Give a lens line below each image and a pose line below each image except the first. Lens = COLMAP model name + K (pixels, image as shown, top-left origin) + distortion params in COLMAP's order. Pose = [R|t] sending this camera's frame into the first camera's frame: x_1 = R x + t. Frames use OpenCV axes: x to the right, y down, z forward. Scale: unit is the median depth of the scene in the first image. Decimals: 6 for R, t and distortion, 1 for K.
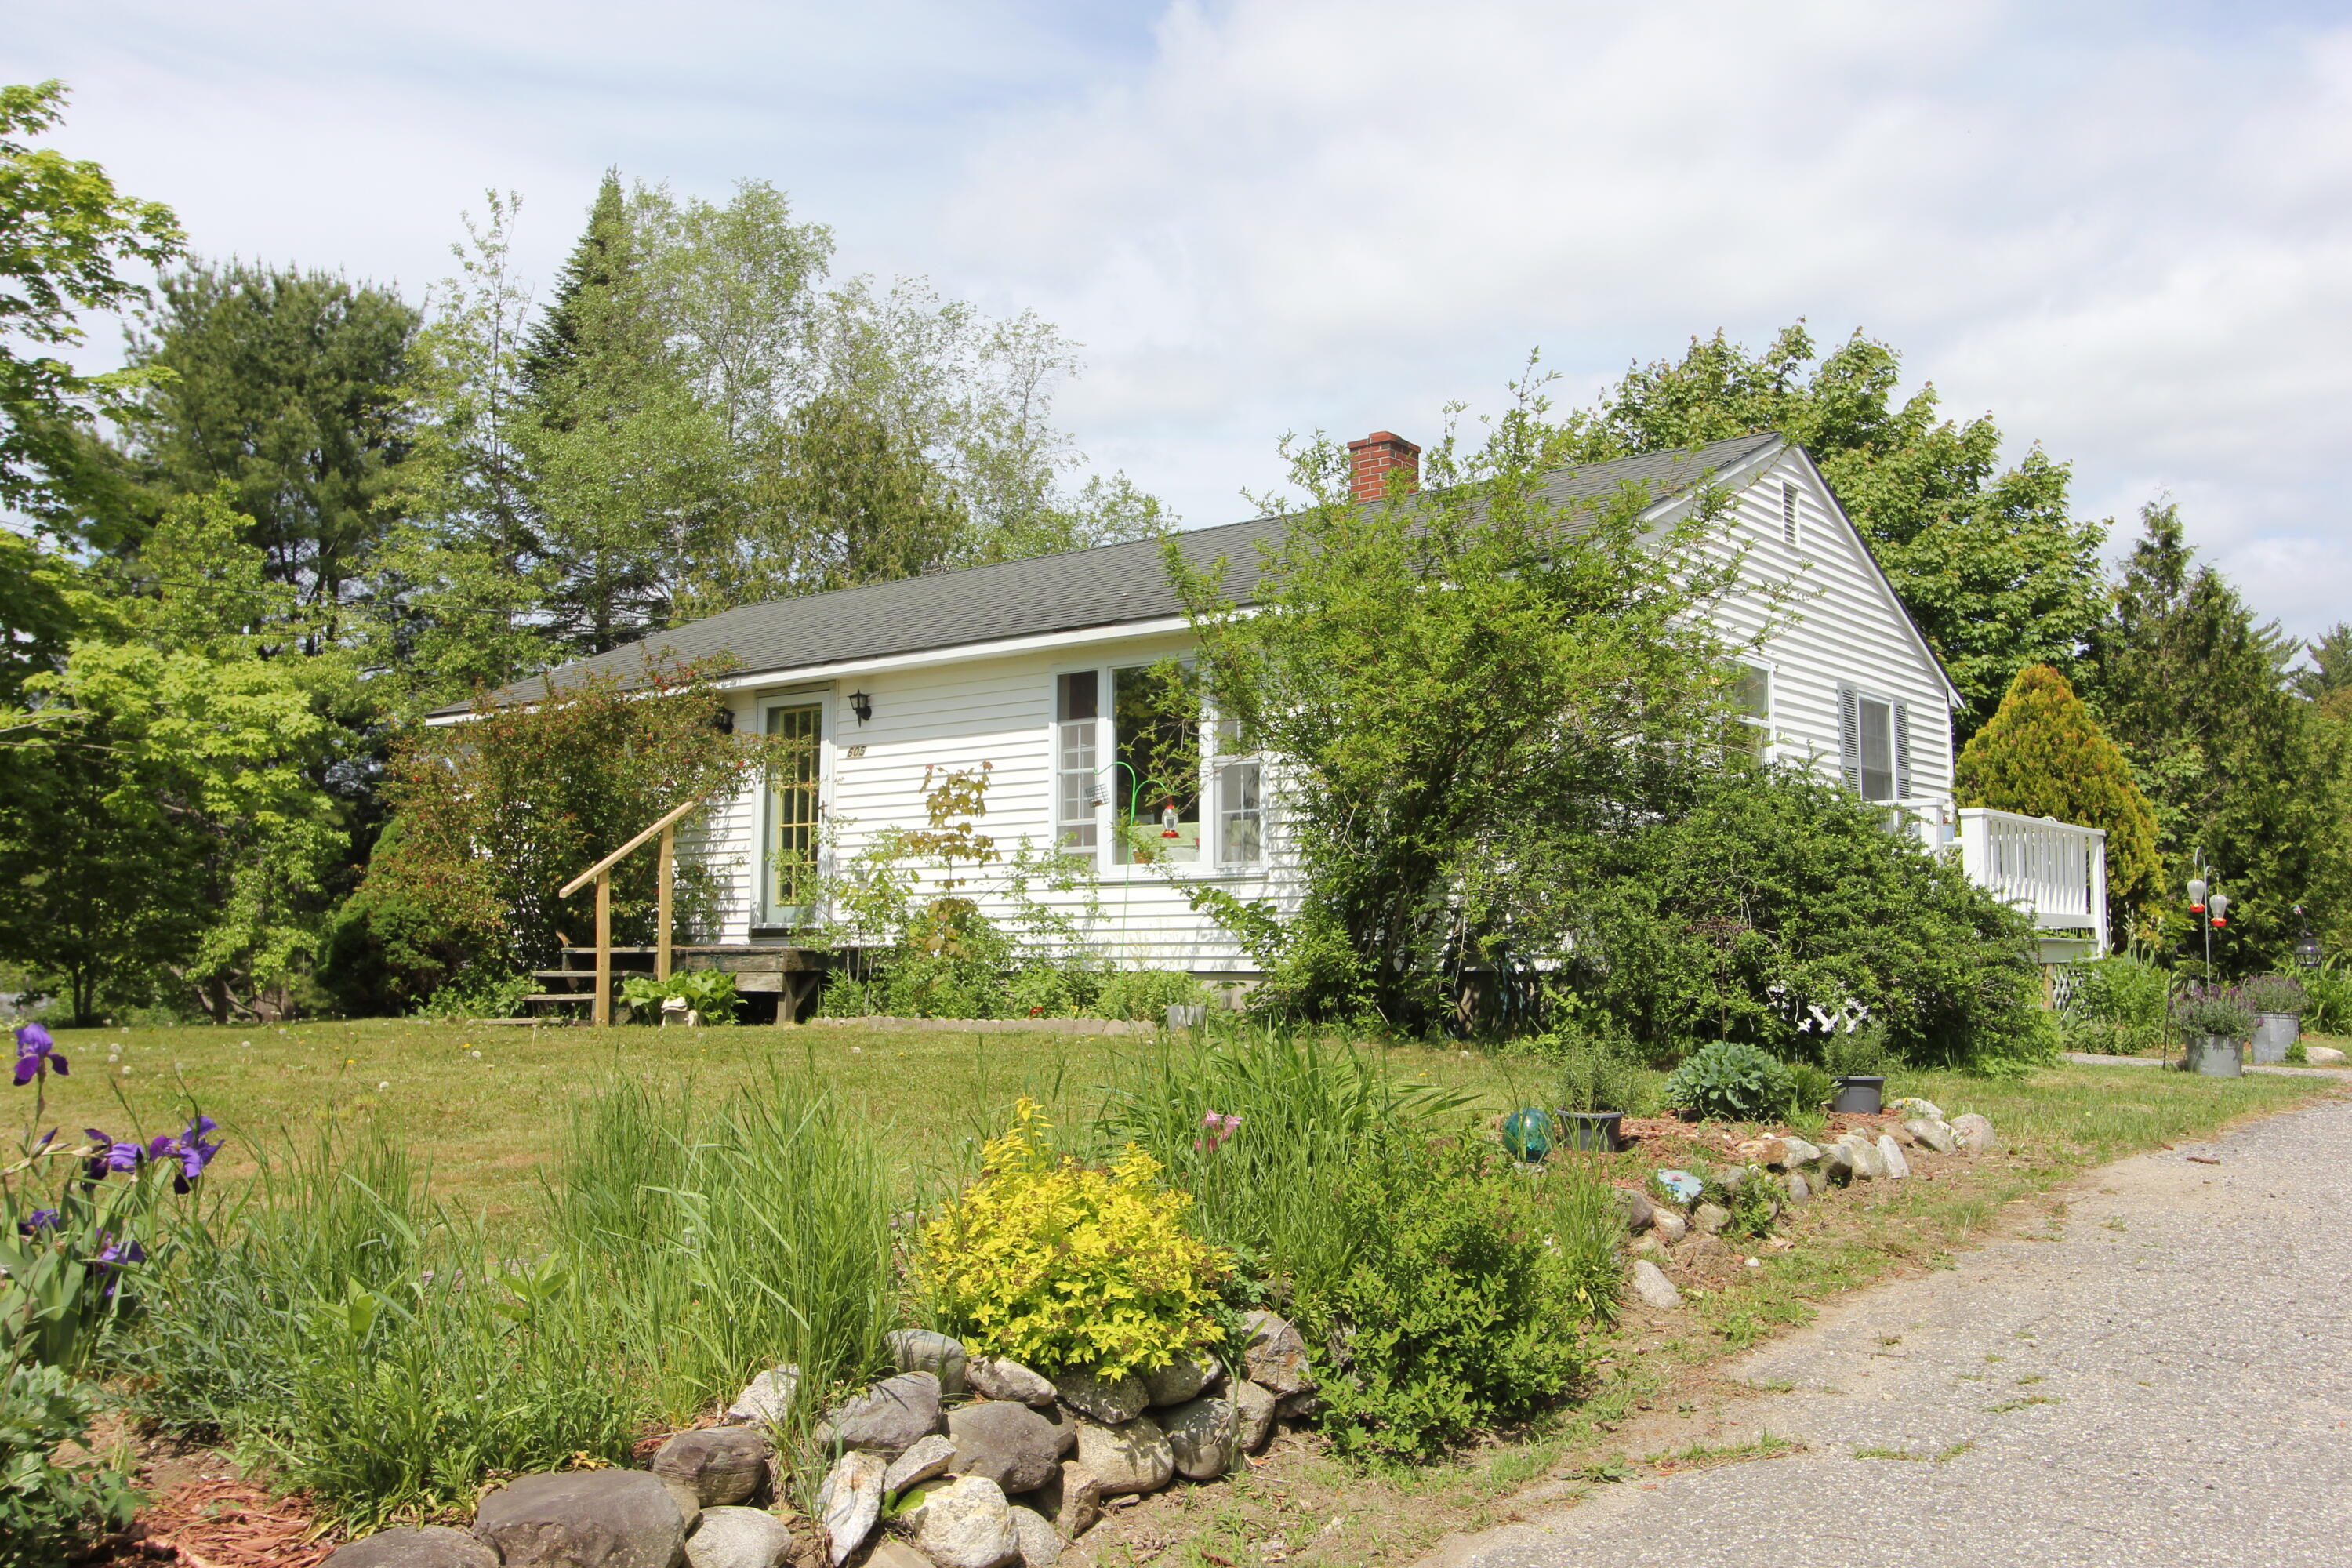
lens RADIAL K [[2043.6, 0, 1149.6], [0, 2043.6, 801.8], [0, 0, 1]] dist [-0.021979, 0.046352]
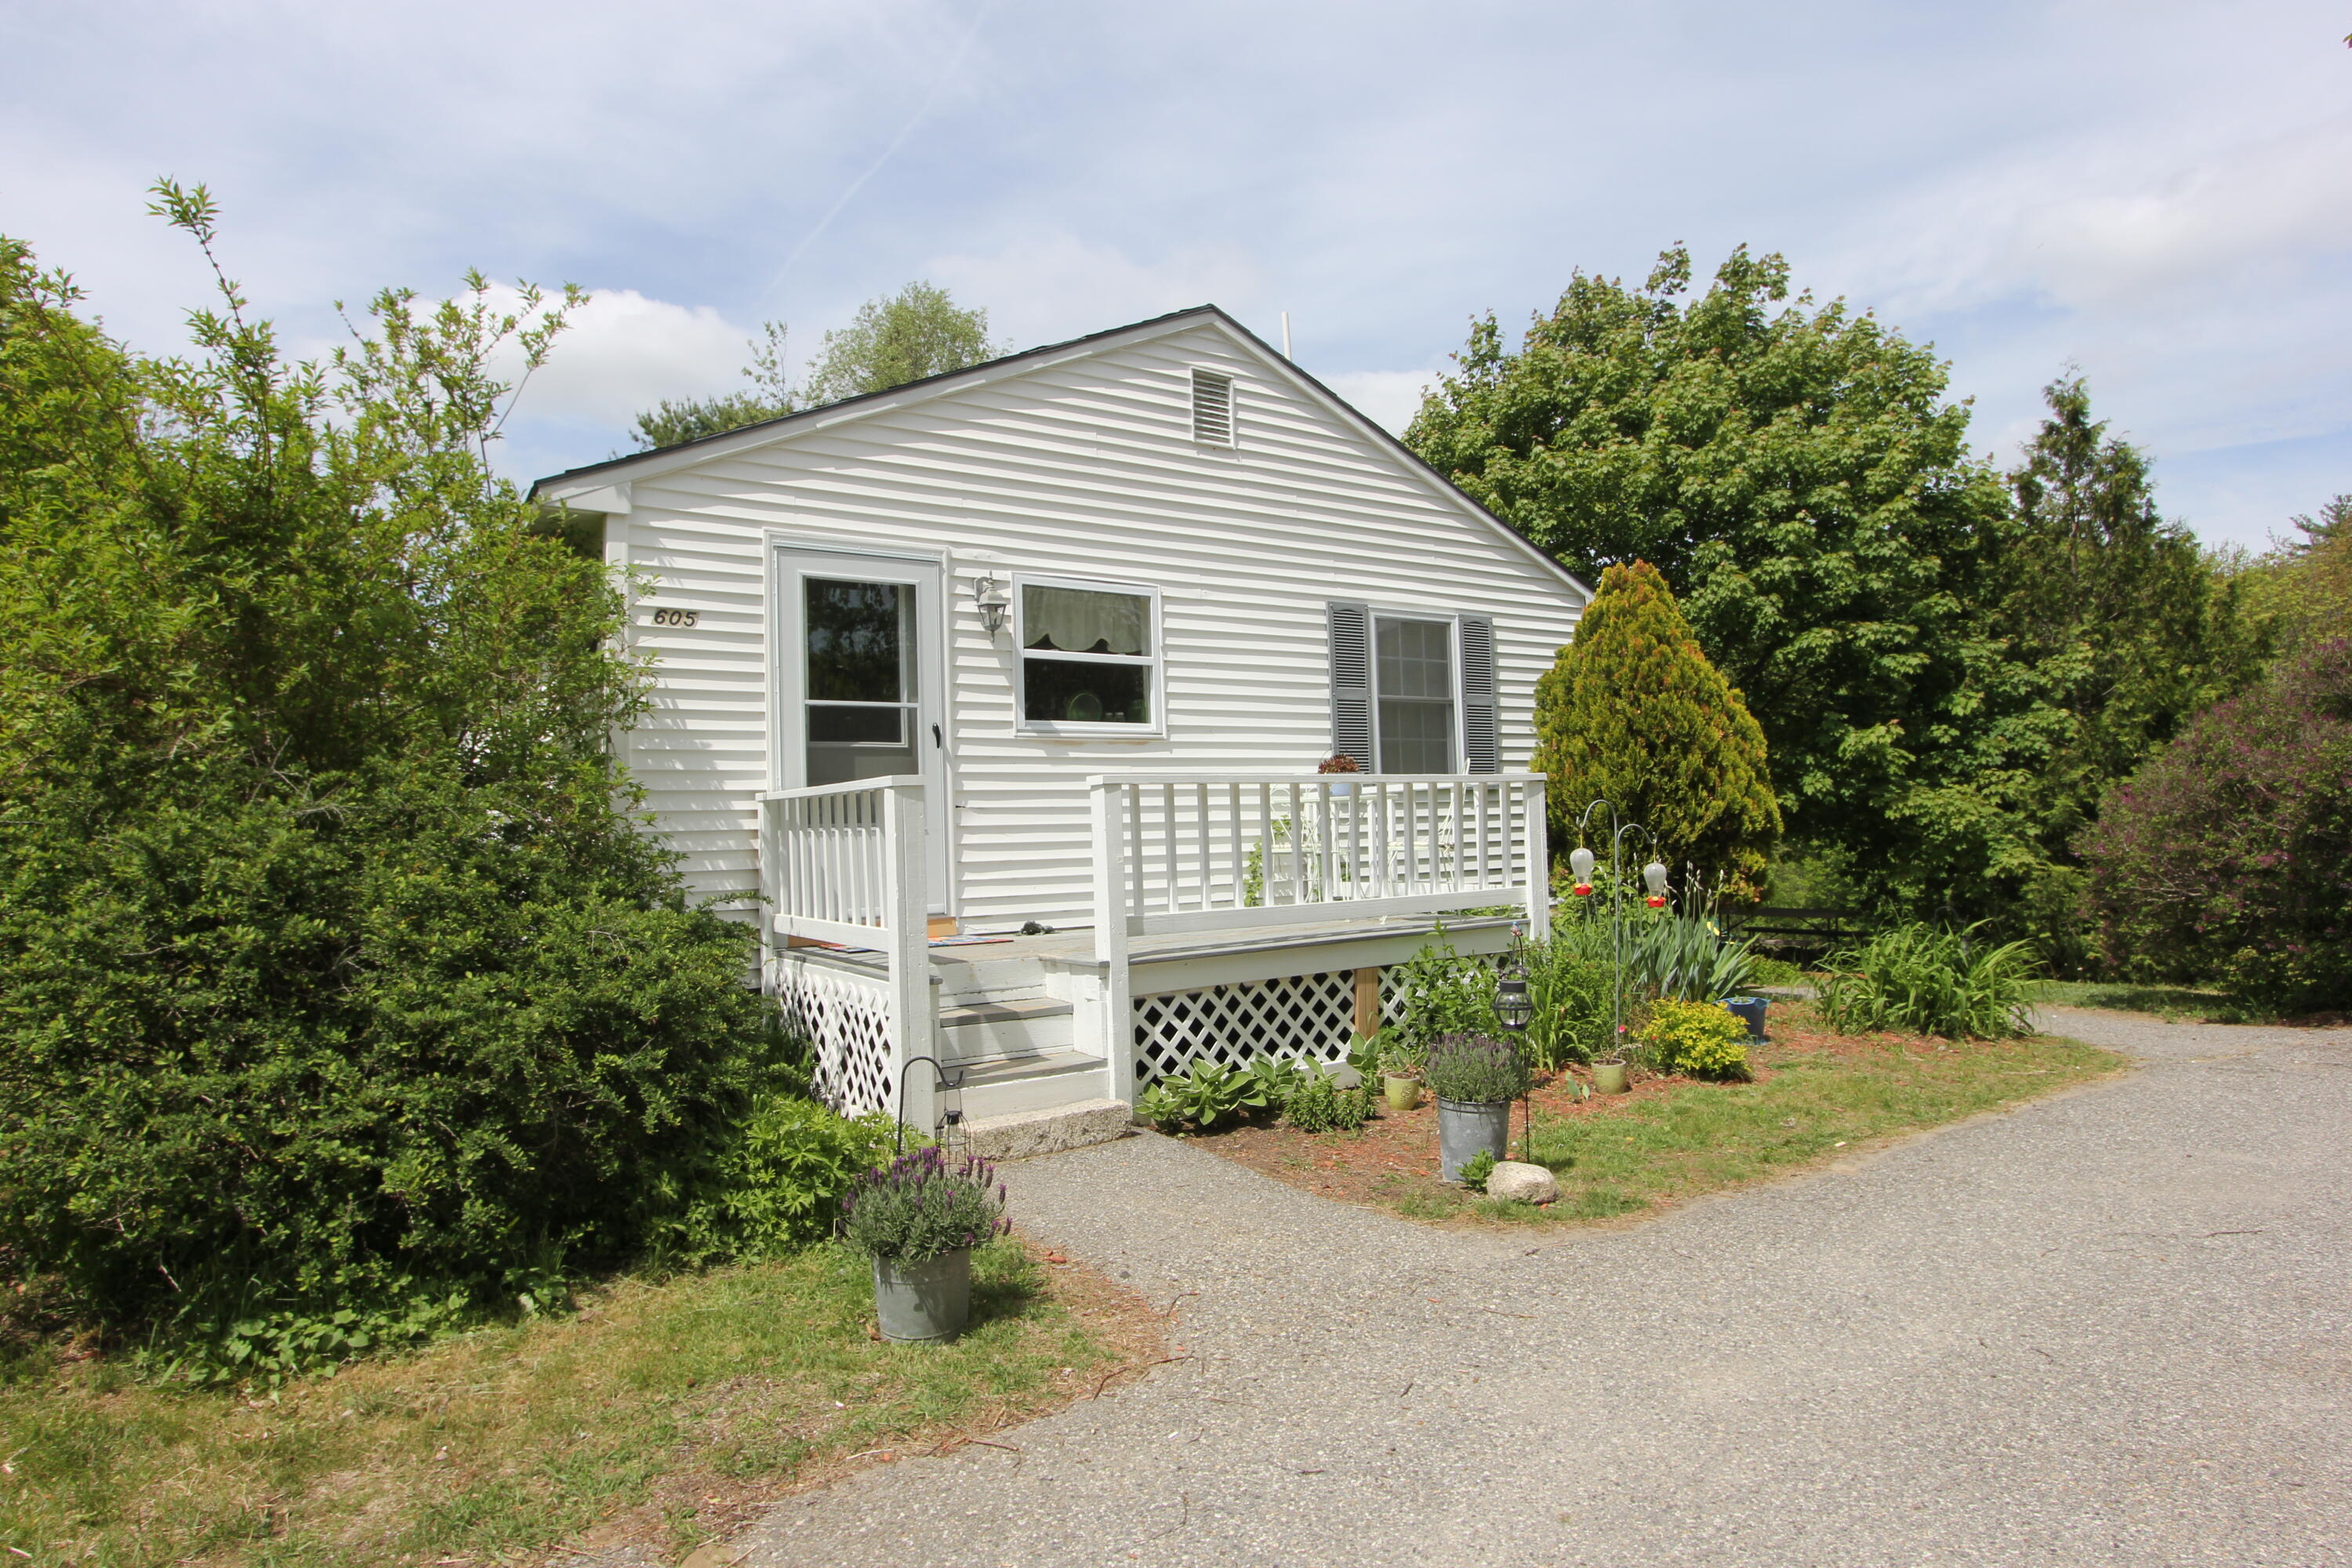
lens RADIAL K [[1327.2, 0, 1143.1], [0, 1327.2, 804.1], [0, 0, 1]] dist [-0.024112, 0.007529]
pose [[0.951340, -0.034714, -0.306181, 0.429111], [0.054010, 0.997037, 0.054775, -0.008484], [0.303373, -0.068647, 0.950396, 0.438522]]
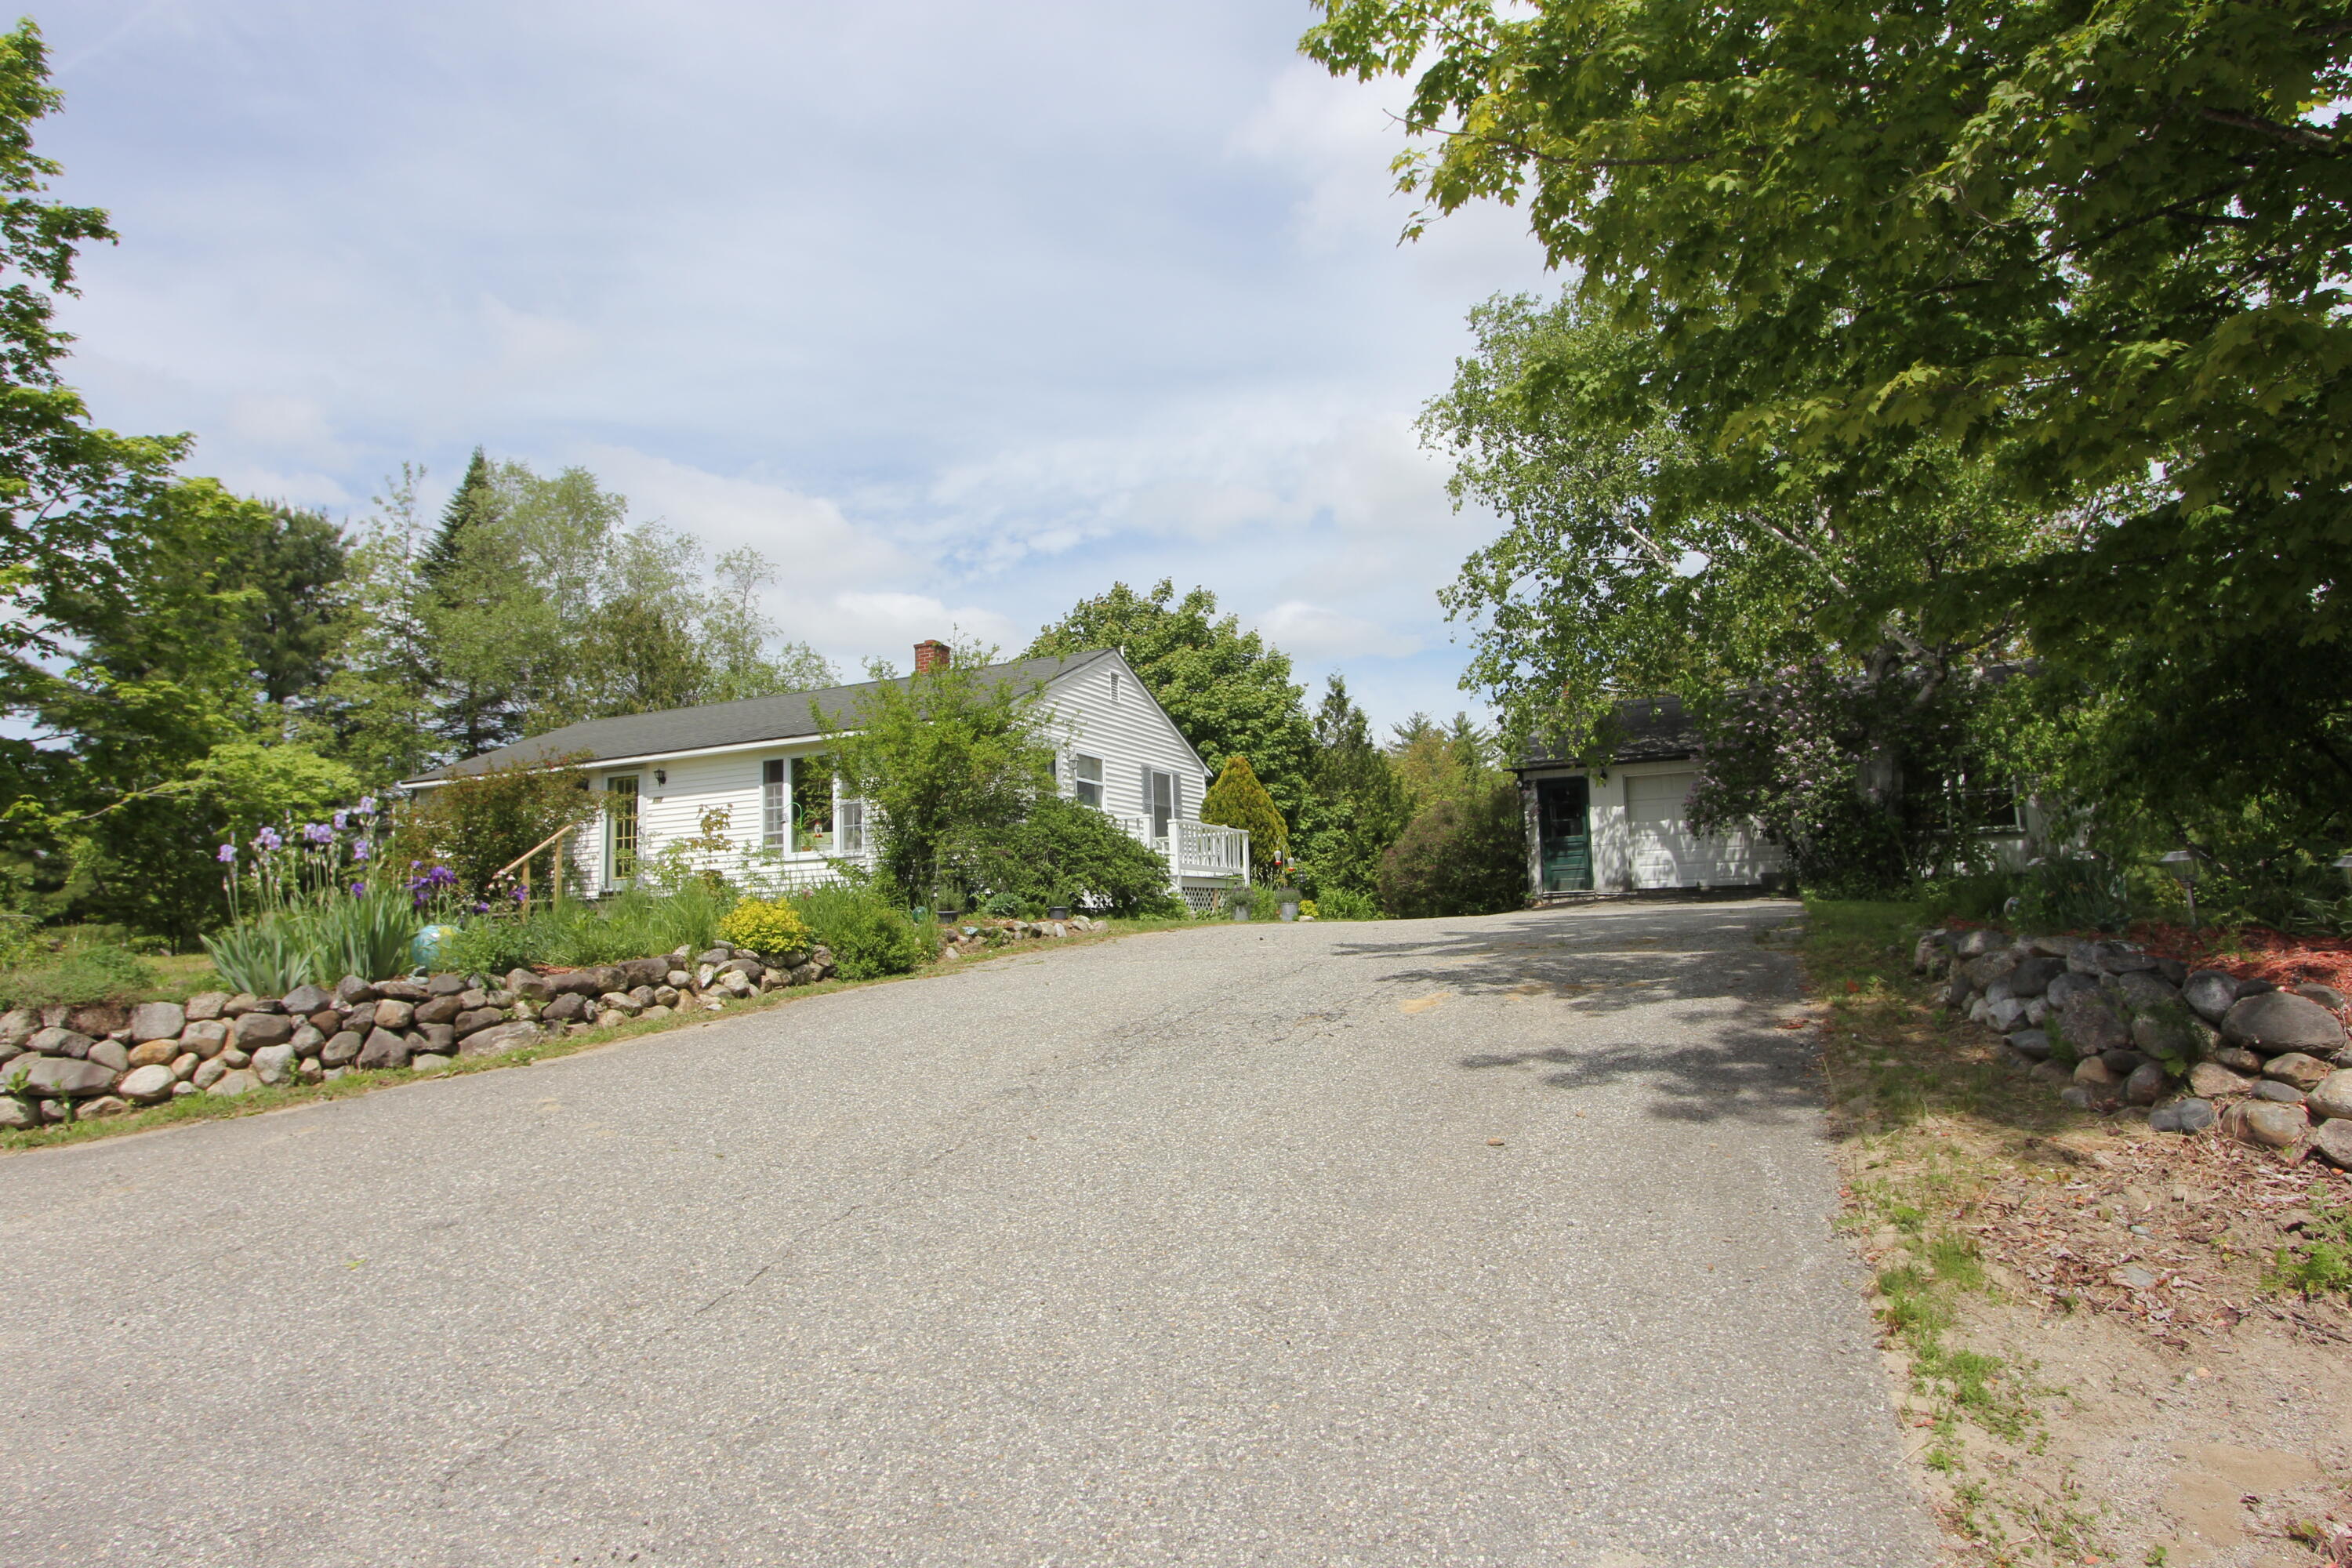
lens RADIAL K [[1327.2, 0, 1168.5], [0, 1327.2, 800.0], [0, 0, 1]] dist [-0.024112, 0.007529]
pose [[0.969120, -0.006765, 0.246496, 0.019722], [0.014058, 0.999513, -0.027841, 0.017945], [-0.246188, 0.030447, 0.968744, -0.360756]]
